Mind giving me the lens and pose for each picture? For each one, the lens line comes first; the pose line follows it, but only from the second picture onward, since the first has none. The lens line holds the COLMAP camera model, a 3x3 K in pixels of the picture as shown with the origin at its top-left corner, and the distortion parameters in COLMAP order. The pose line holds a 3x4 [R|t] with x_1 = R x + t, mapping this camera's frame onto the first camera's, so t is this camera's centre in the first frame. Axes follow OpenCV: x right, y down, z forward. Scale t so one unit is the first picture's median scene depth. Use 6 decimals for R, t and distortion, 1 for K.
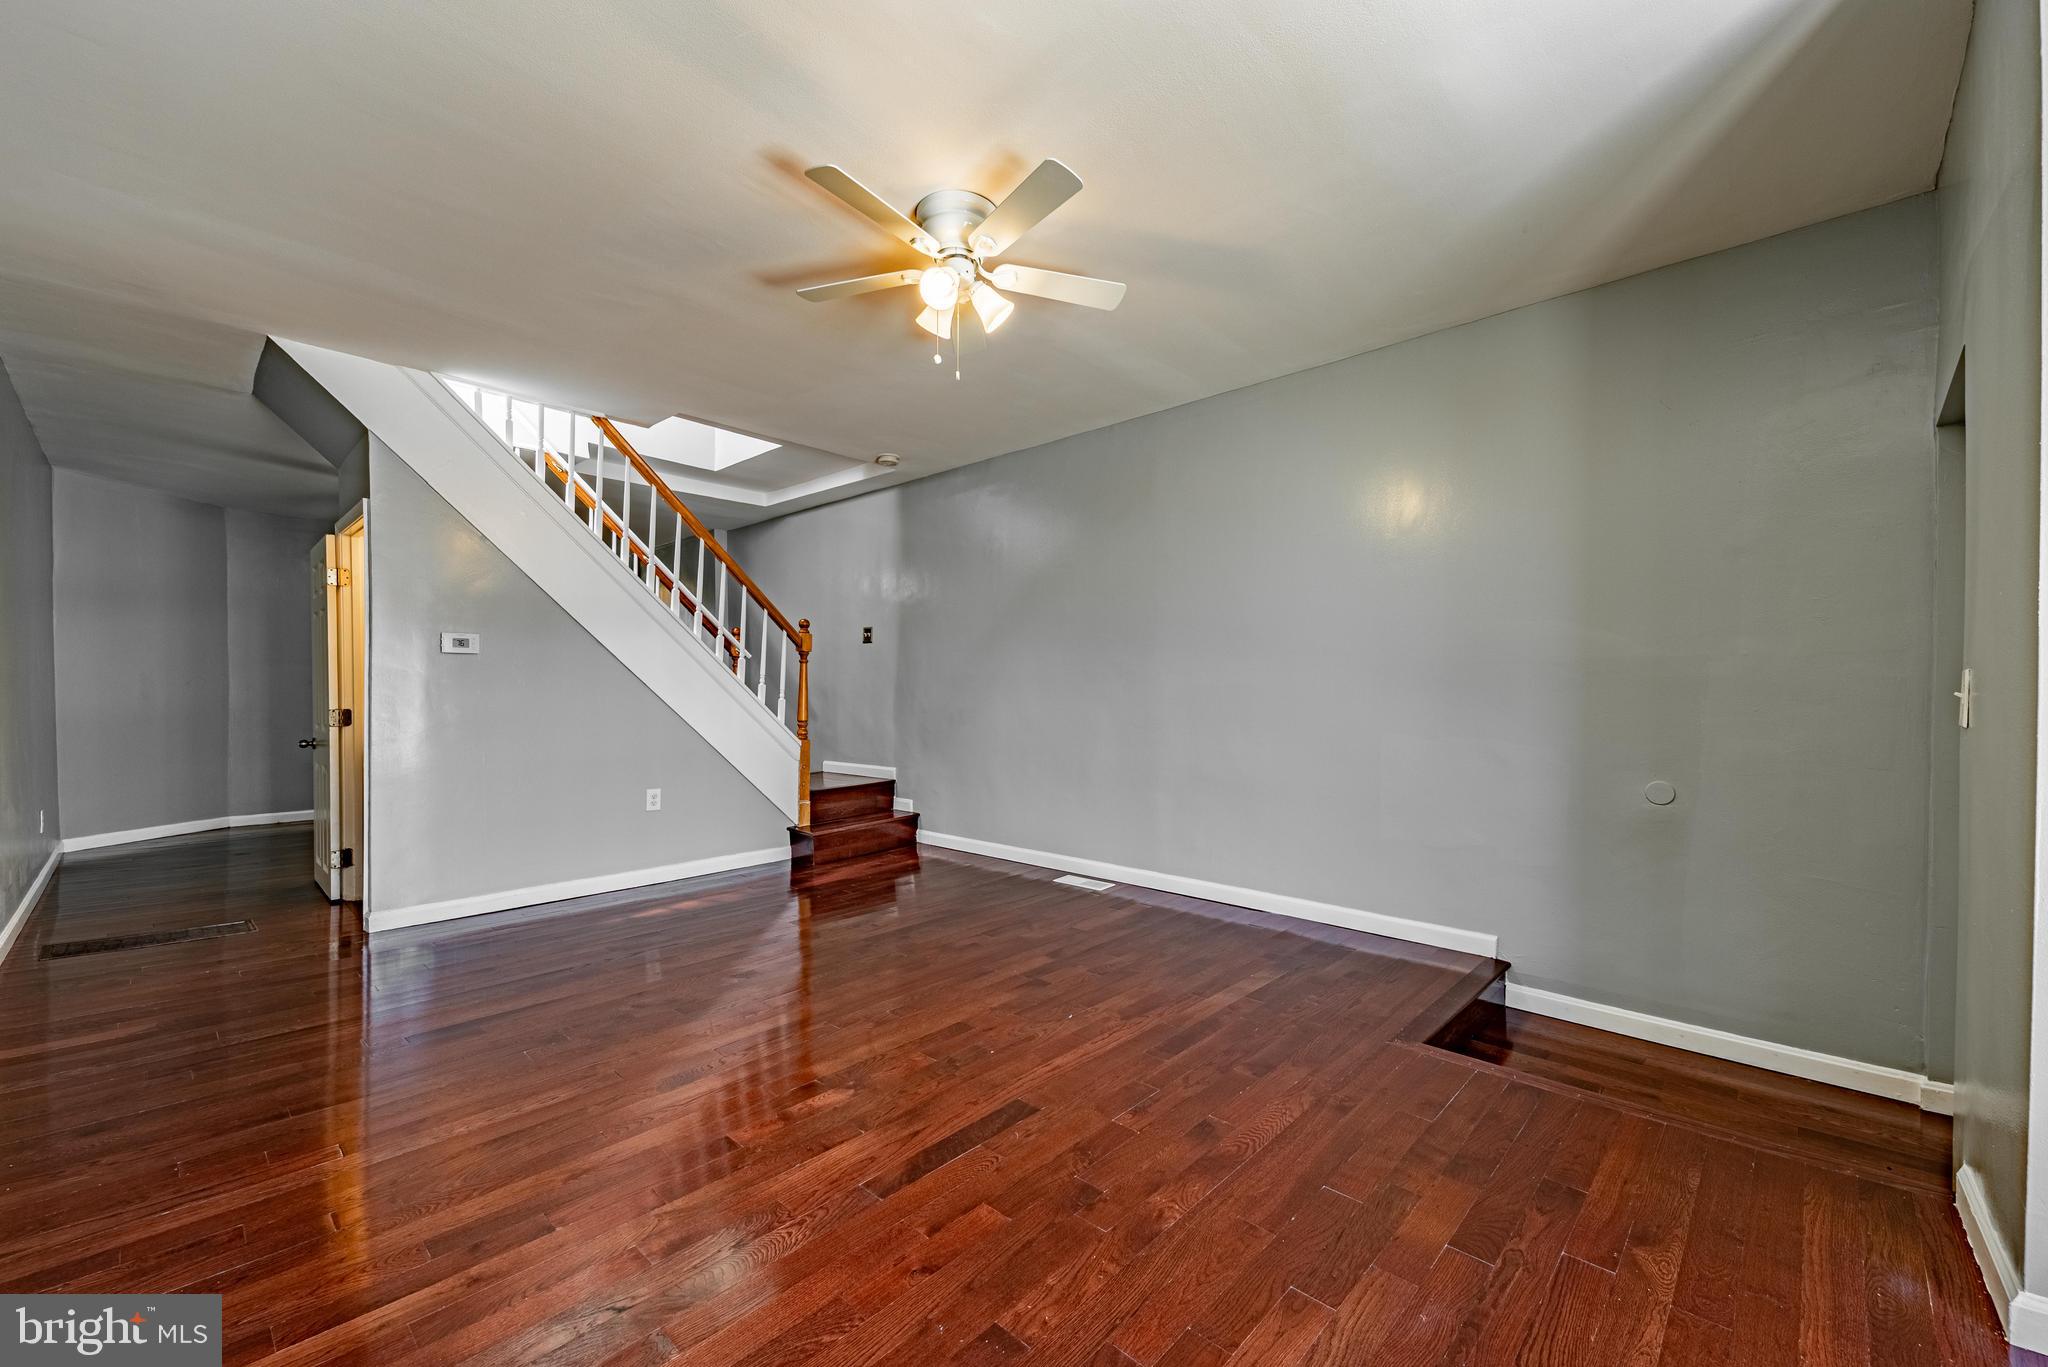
lens RADIAL K [[803.3, 0, 1034.5], [0, 803.3, 688.5], [0, 0, 1]] dist [0.010740, -0.005866]
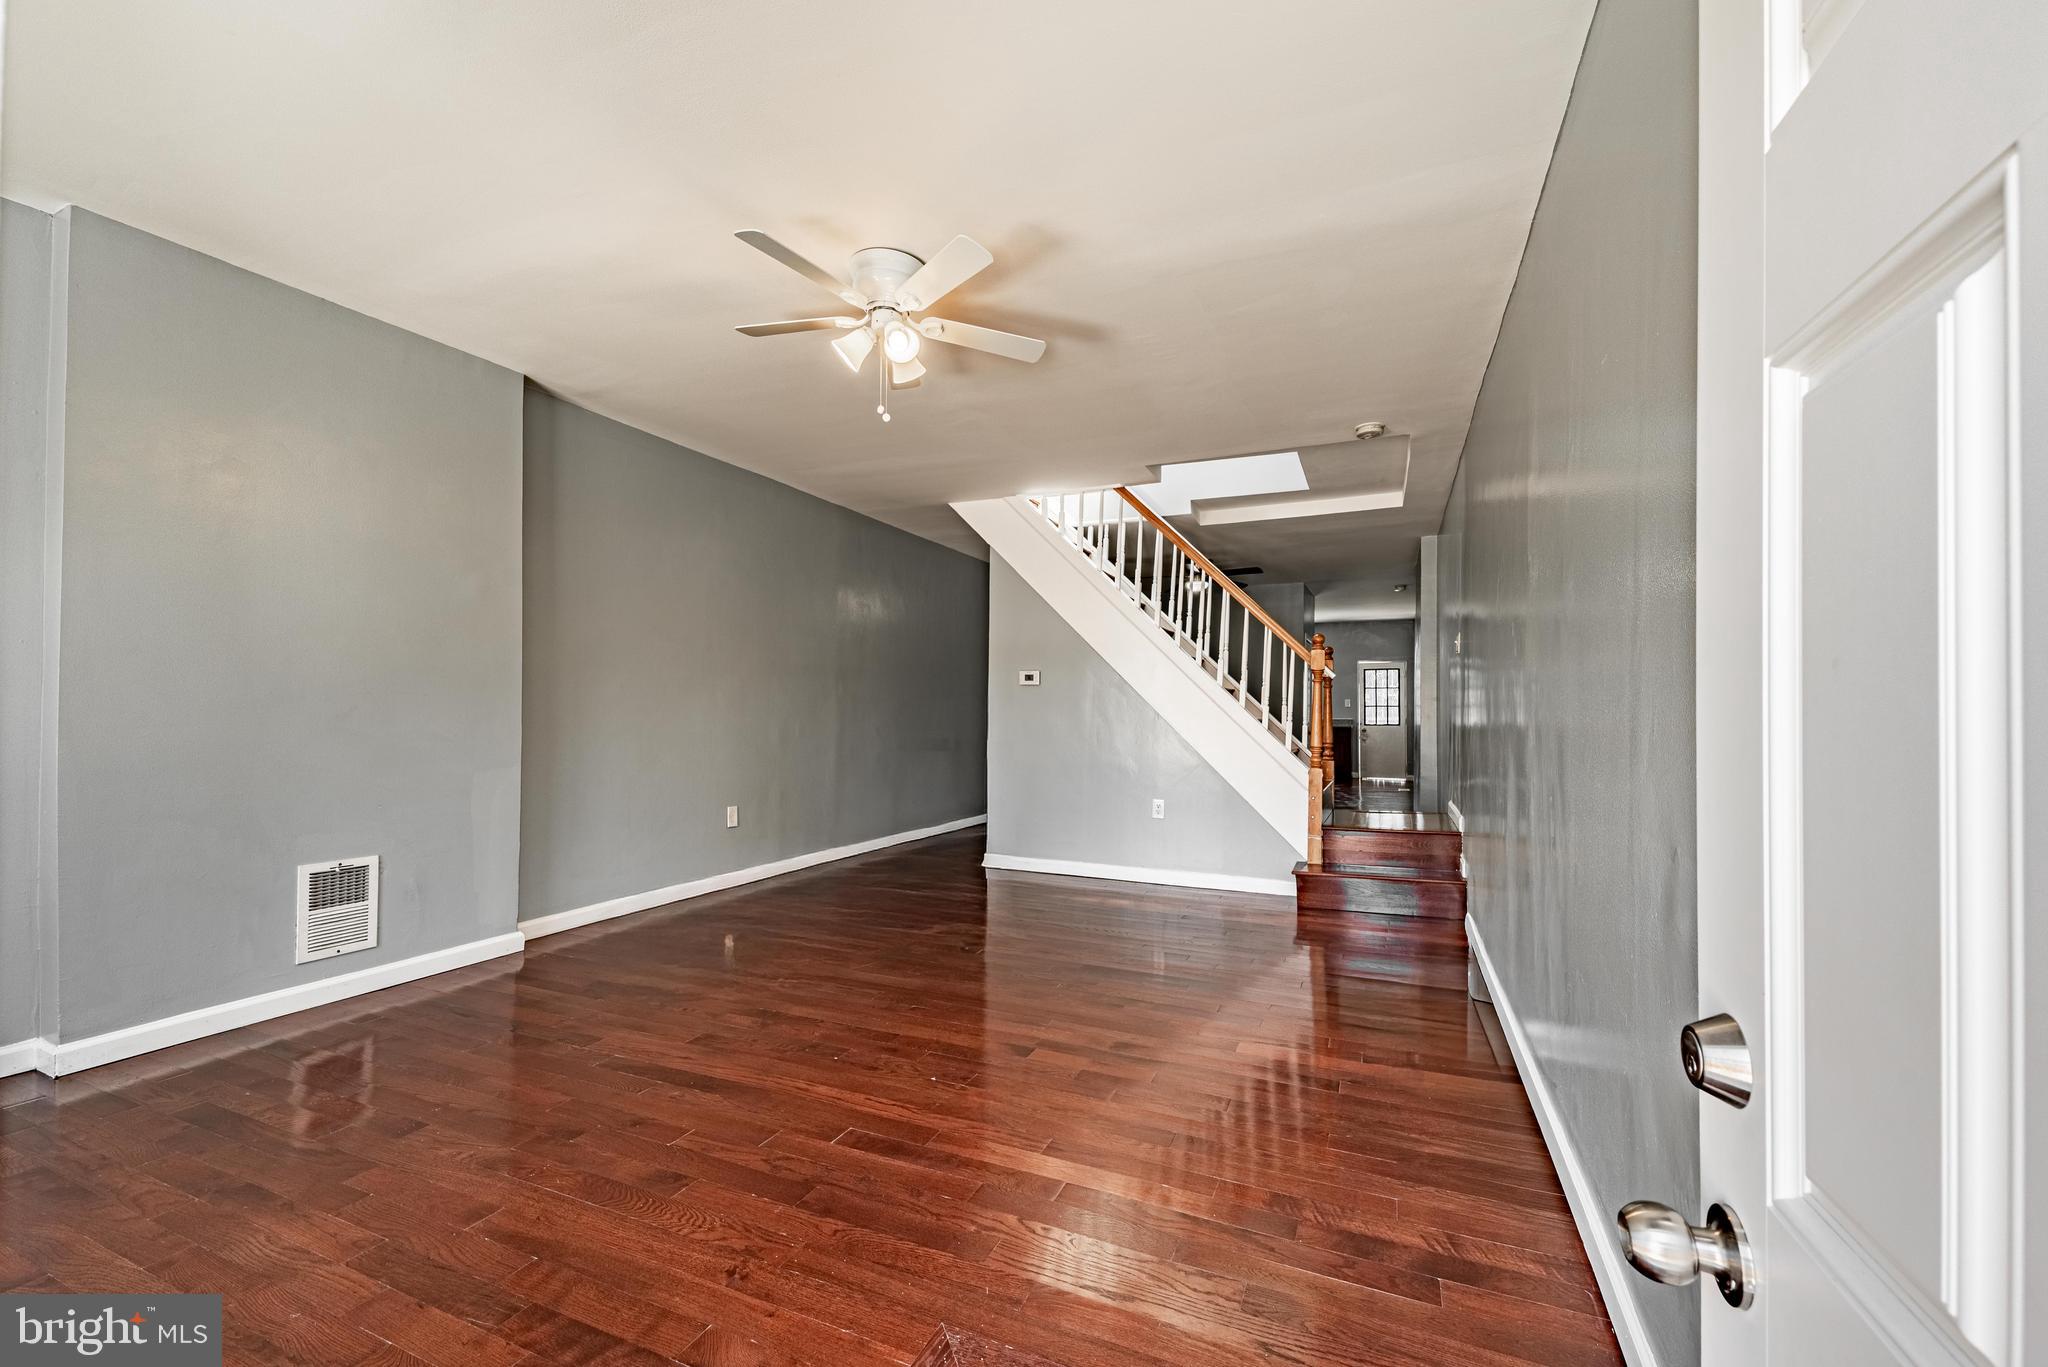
lens RADIAL K [[803.3, 0, 1035.1], [0, 803.3, 687.5], [0, 0, 1]] dist [0.010740, -0.005866]
pose [[0.348345, -0.022625, -0.937093, 0.641497], [-0.005574, 0.999641, -0.026207, -0.002337], [0.937350, 0.014353, 0.348094, 0.543084]]
